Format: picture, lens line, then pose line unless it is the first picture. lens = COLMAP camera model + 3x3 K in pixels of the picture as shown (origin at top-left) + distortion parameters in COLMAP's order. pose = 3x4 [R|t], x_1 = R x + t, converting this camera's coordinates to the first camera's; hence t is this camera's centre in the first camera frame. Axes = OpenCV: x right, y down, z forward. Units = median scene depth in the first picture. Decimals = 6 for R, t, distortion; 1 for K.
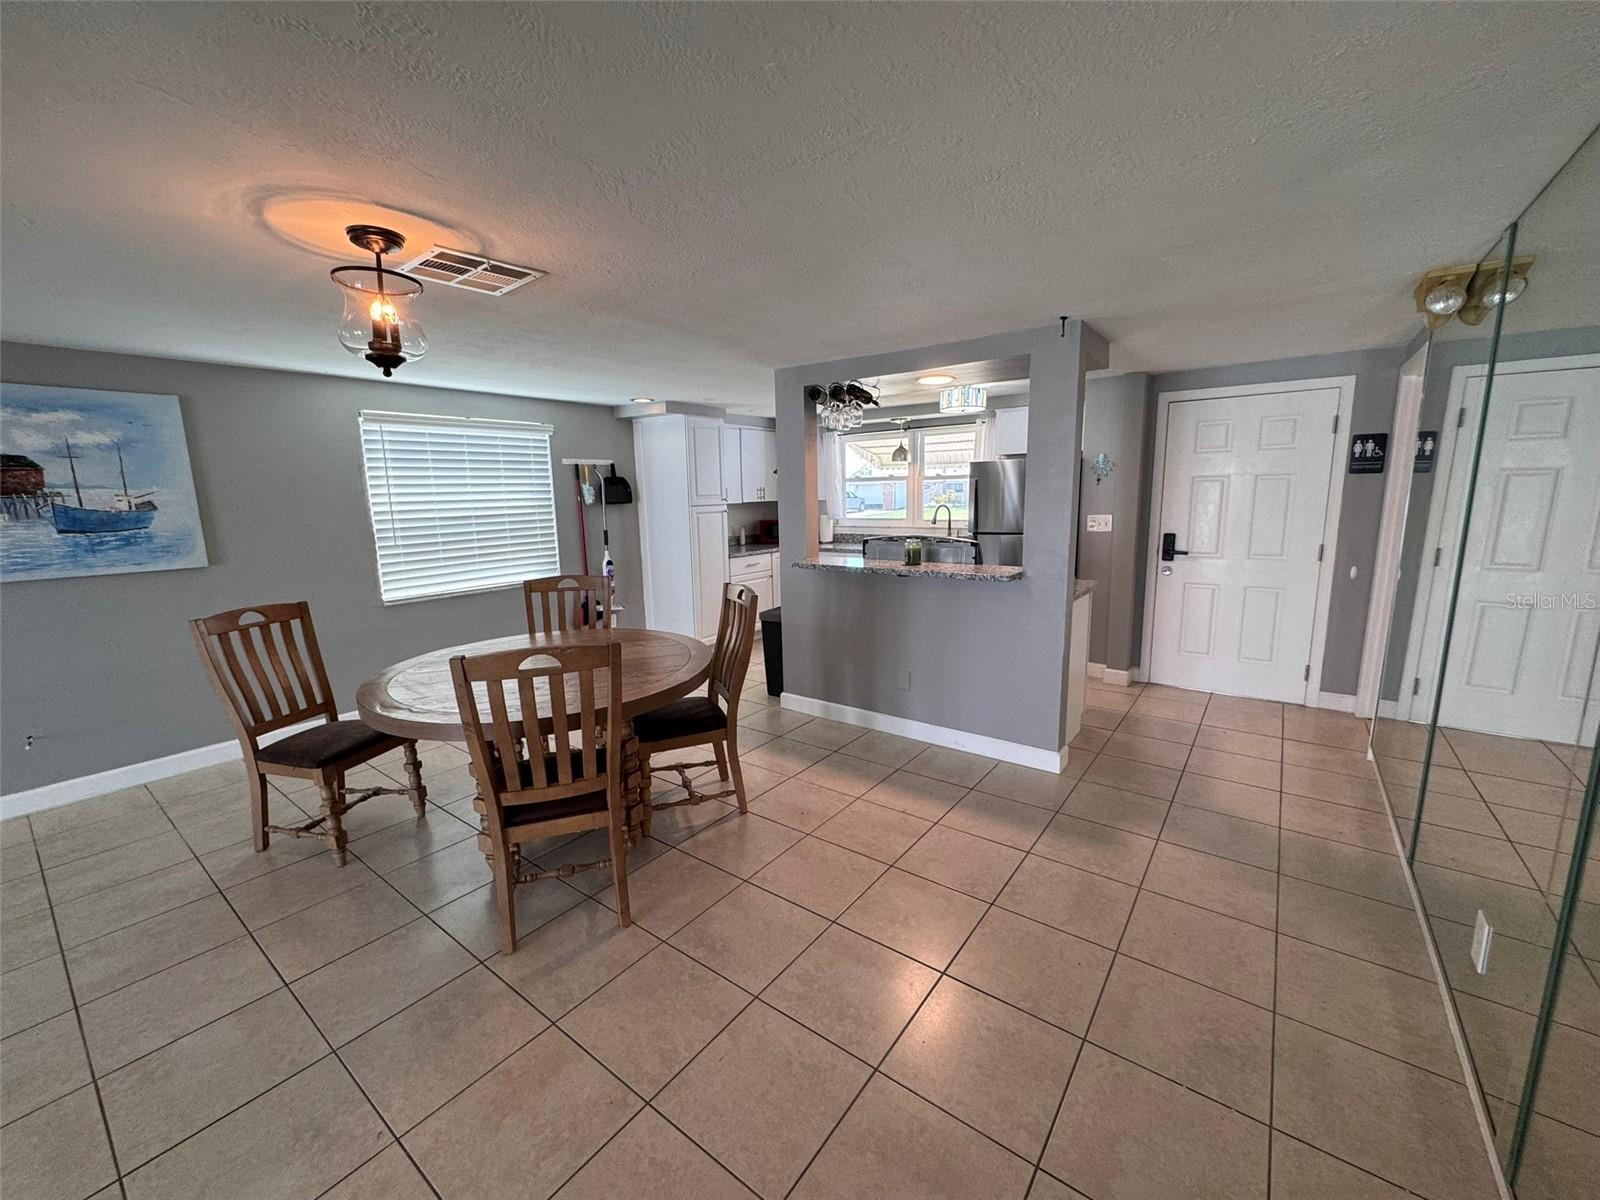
lens RADIAL K [[630.6, 0, 800.0], [0, 630.6, 600.0], [0, 0, 1]] dist [-0.006497, 0.000011]
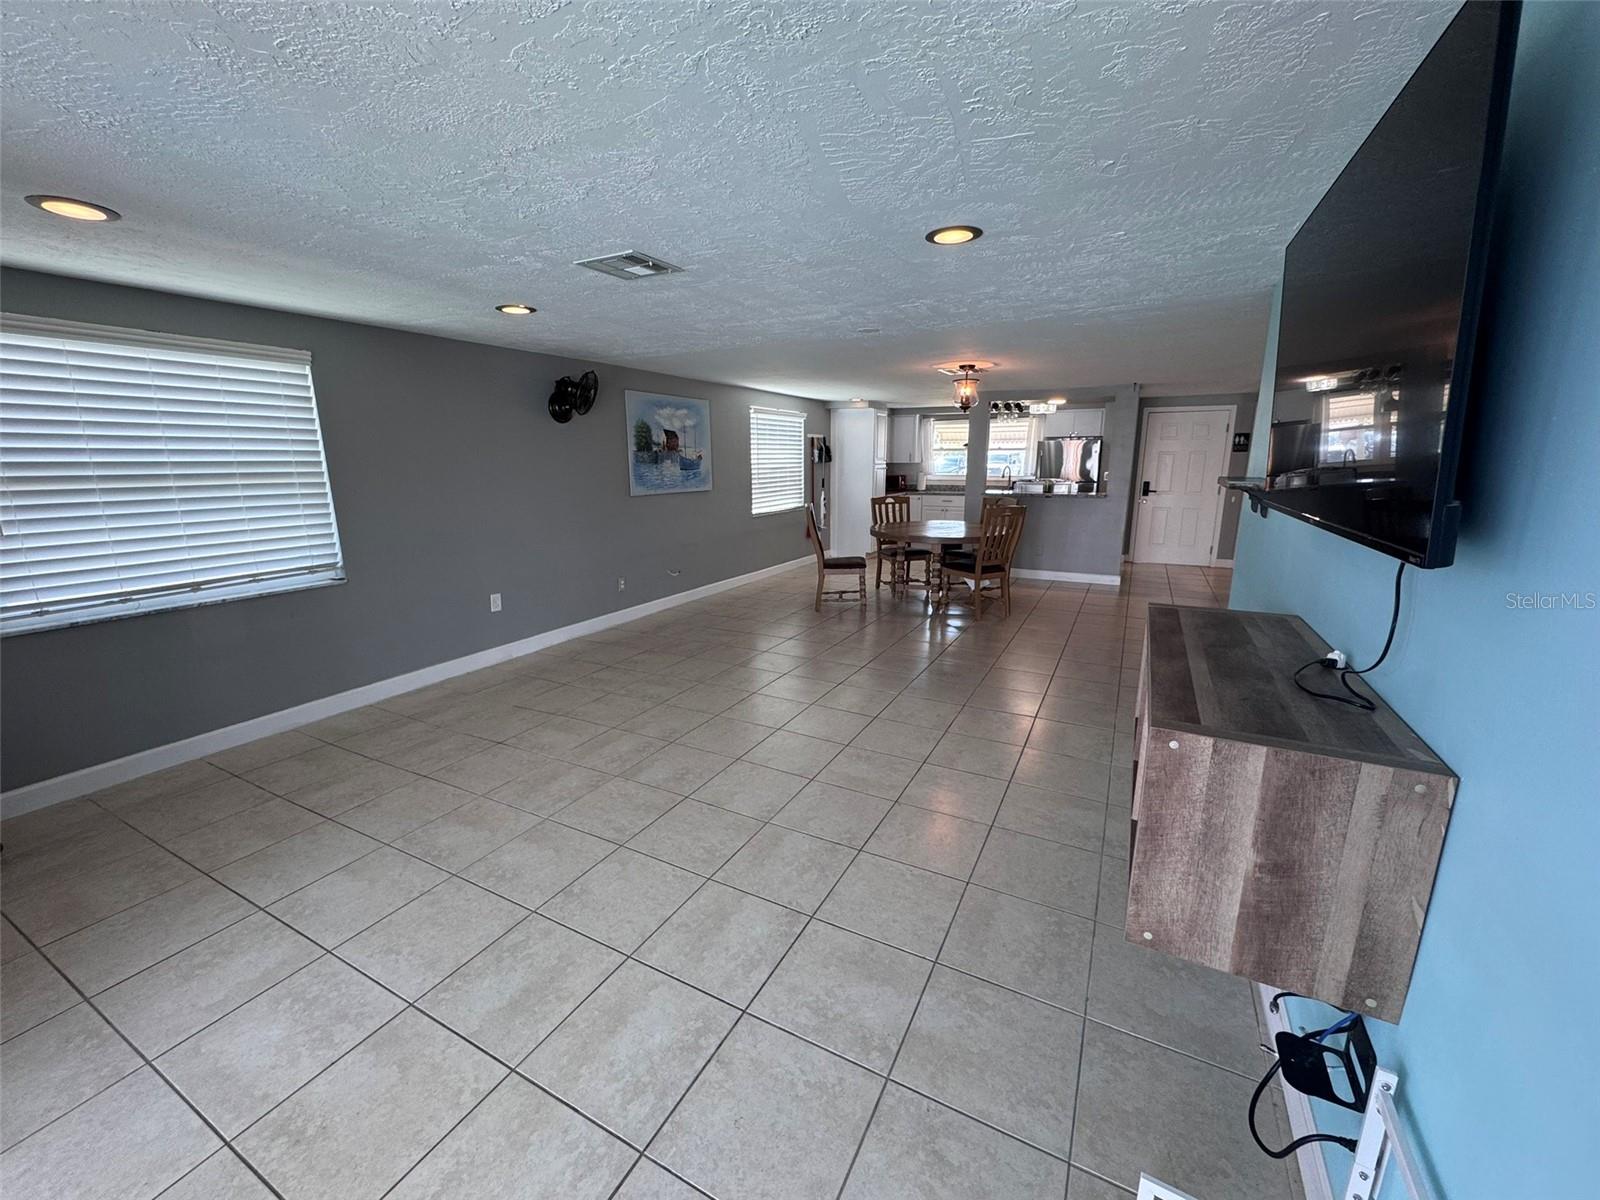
lens RADIAL K [[638.3, 0, 798.4], [0, 638.3, 598.5], [0, 0, 1]] dist [-0.003057, 0.000779]
pose [[0.986837, -0.018859, 0.160614, -1.057425], [0.011558, 0.998862, 0.046266, 0.201251], [-0.161304, -0.043800, 0.985932, -1.032619]]
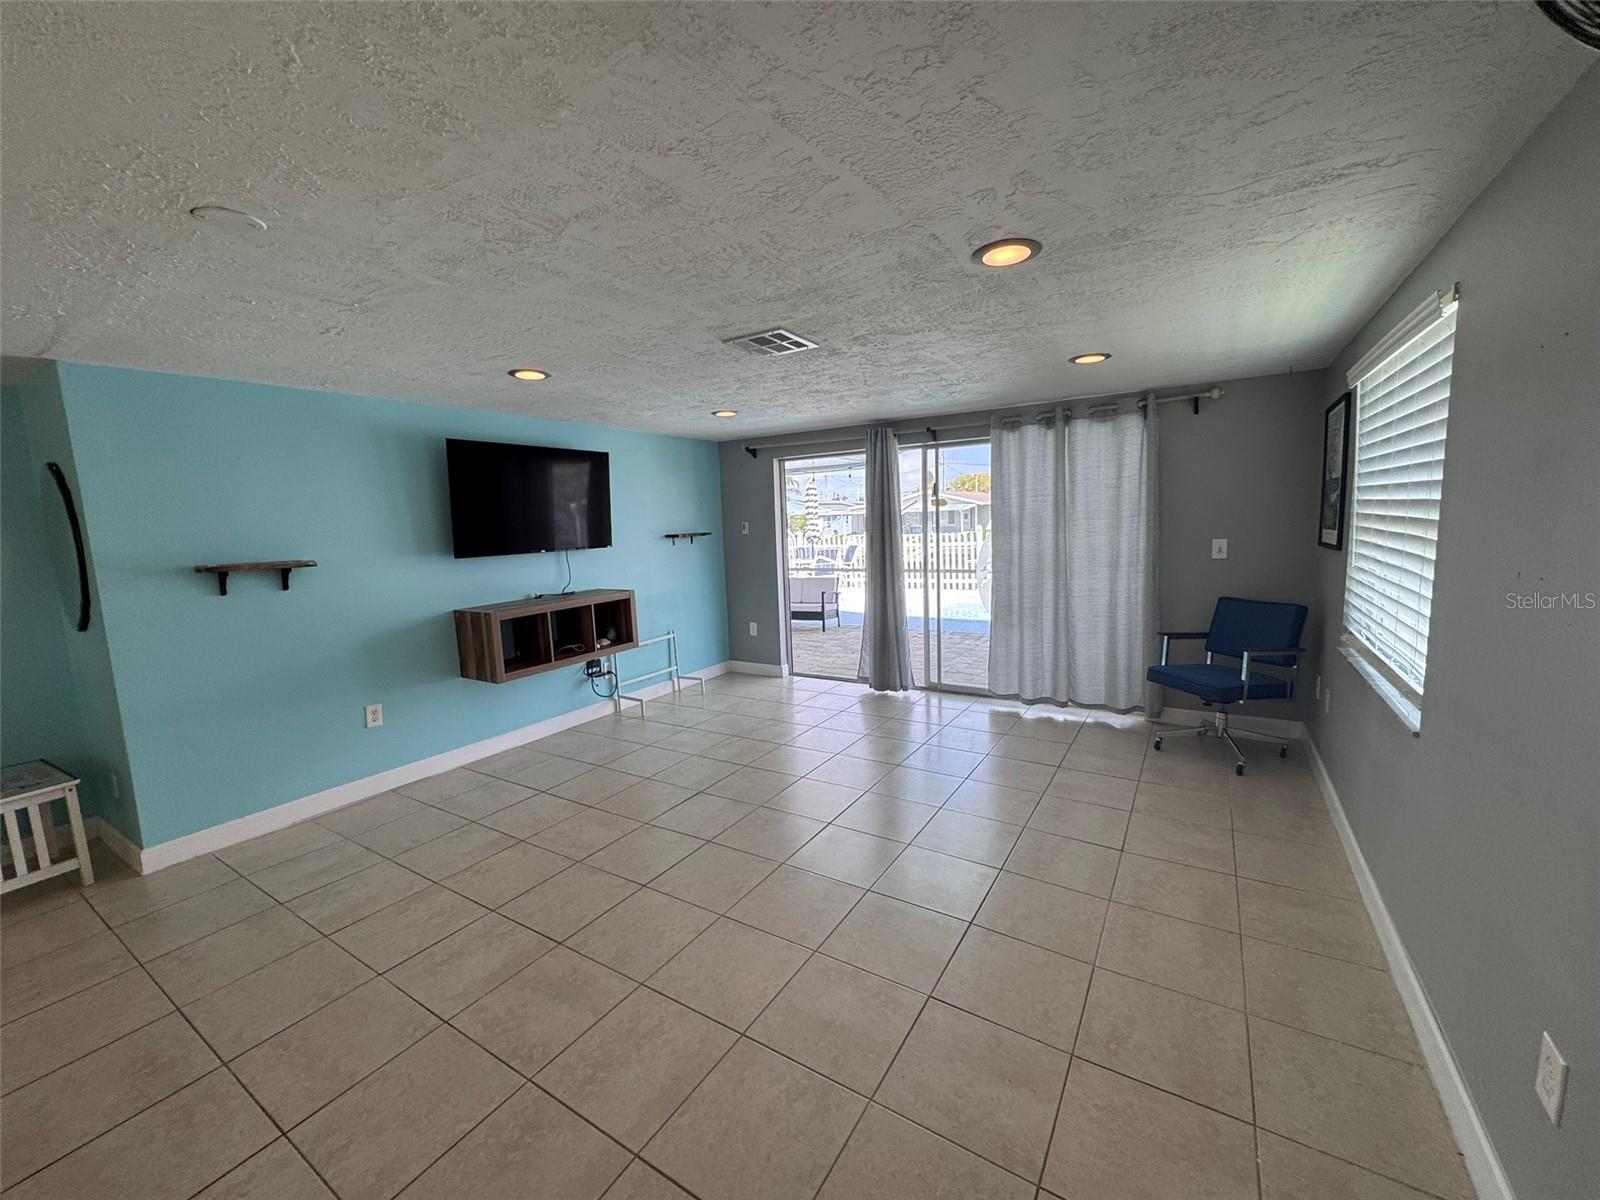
lens RADIAL K [[641.1, 0, 795.7], [0, 641.1, 597.6], [0, 0, 1]] dist [0.000281, 0.000253]
pose [[-0.995181, 0.069053, -0.069616, -1.077052], [0.046052, 0.955950, 0.289895, -0.094612], [0.086568, 0.285292, -0.954523, 0.667838]]
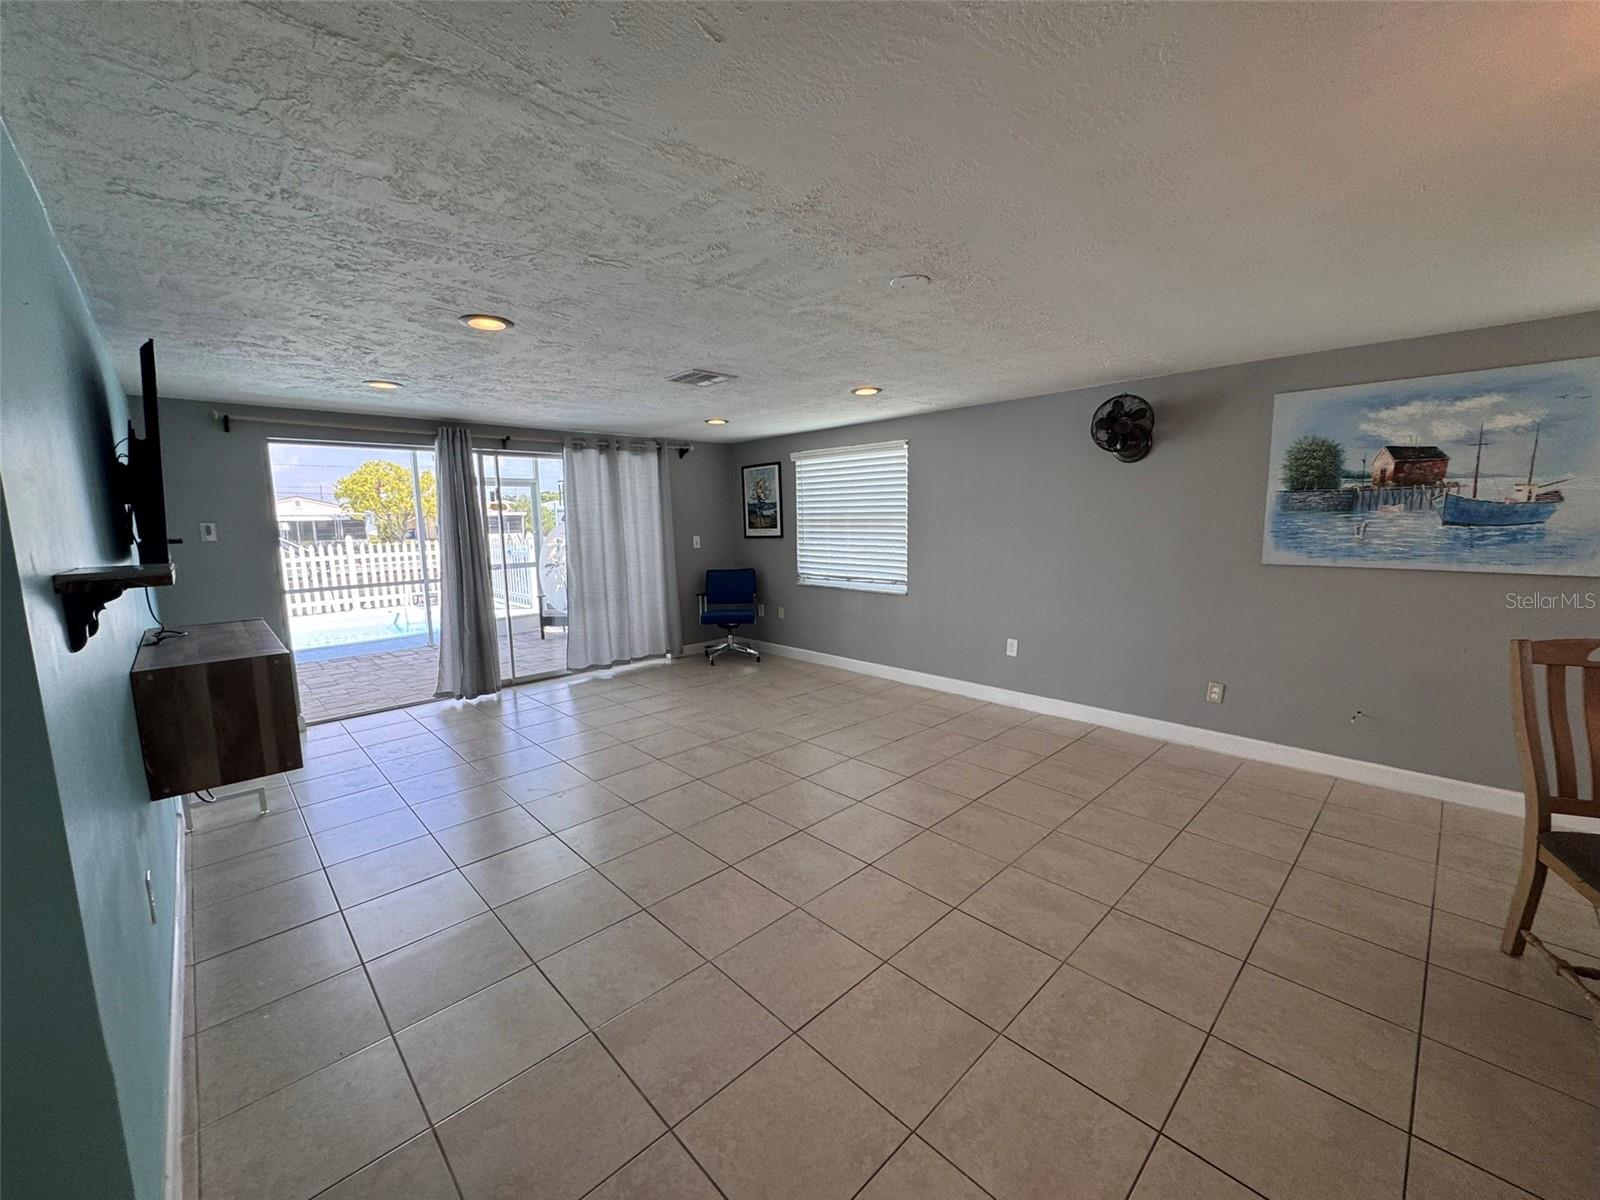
lens RADIAL K [[644.5, 0, 800.0], [0, 644.5, 600.0], [0, 0, 1]] dist [0.000105, 0.000208]
pose [[-0.156394, 0.154842, -0.975482, -0.026903], [-0.146173, 0.973131, 0.177904, -0.022644], [0.976818, 0.170413, -0.129558, 0.155879]]
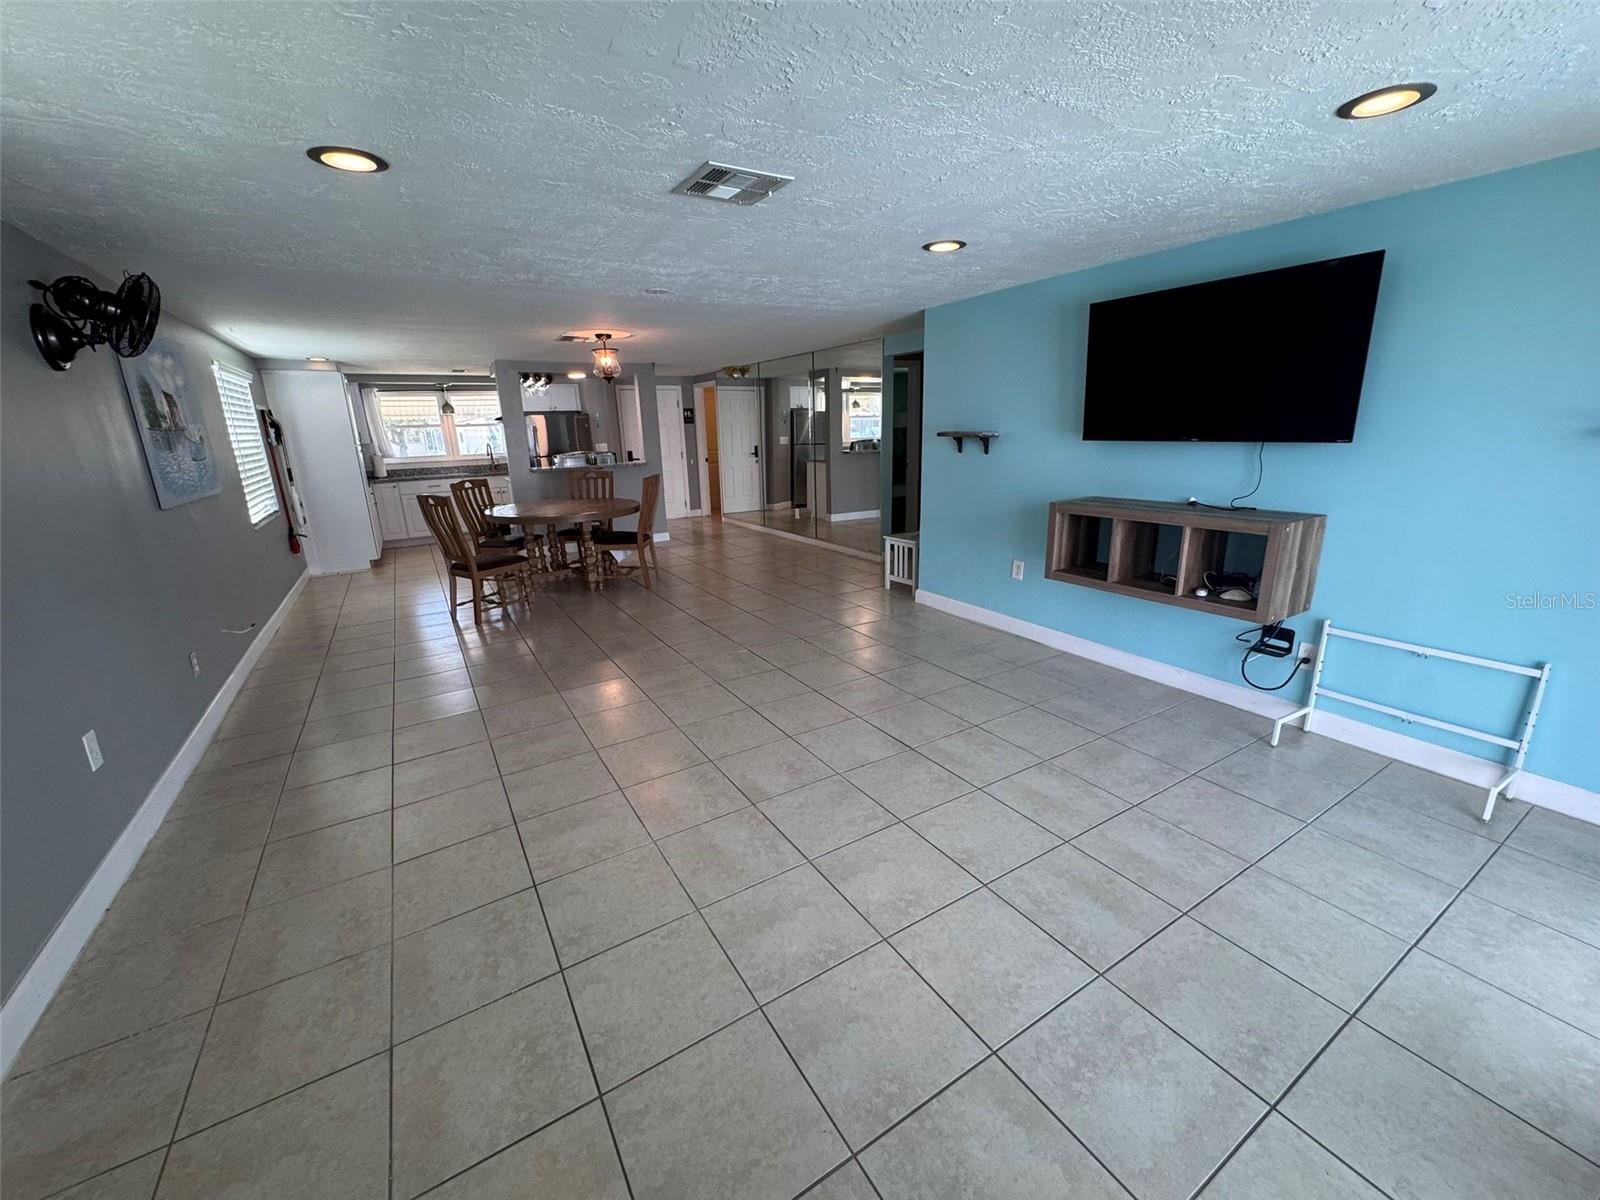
lens RADIAL K [[638.3, 0, 798.4], [0, 638.3, 598.5], [0, 0, 1]] dist [-0.003057, 0.000779]
pose [[0.367372, -0.235773, 0.899694, -1.770806], [0.178258, 0.967252, 0.180689, 0.126065], [-0.912832, 0.093997, 0.397369, -0.491653]]
